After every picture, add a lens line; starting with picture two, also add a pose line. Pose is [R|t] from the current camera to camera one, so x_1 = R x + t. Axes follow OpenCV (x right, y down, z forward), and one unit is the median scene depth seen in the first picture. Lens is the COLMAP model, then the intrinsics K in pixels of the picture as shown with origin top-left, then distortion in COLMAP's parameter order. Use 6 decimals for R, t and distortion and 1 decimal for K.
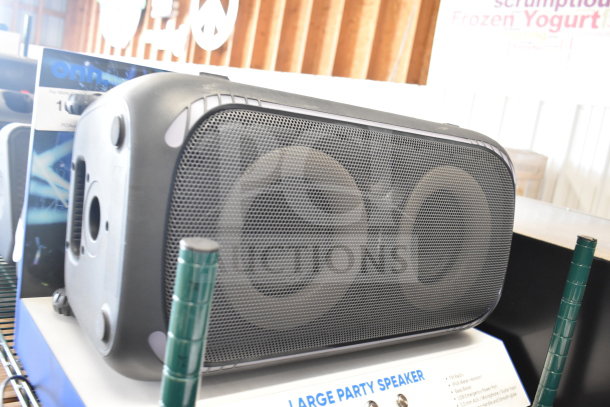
lens RADIAL K [[549.5, 0, 308.8], [0, 549.5, 201.2], [0, 0, 1]] dist [-0.067196, 0.015757]
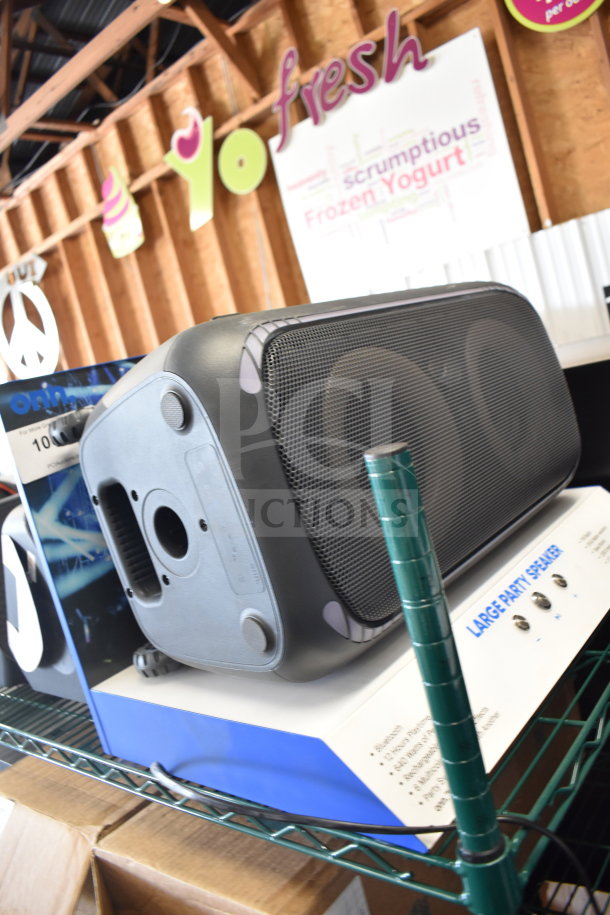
lens RADIAL K [[676.2, 0, 303.4], [0, 676.2, 452.3], [0, 0, 1]] dist [-0.068241, 0.006381]
pose [[0.891541, -0.432368, 0.134955, -0.241960], [0.438689, 0.898423, -0.019708, 0.024921], [-0.112726, 0.076774, 0.990656, -0.025285]]
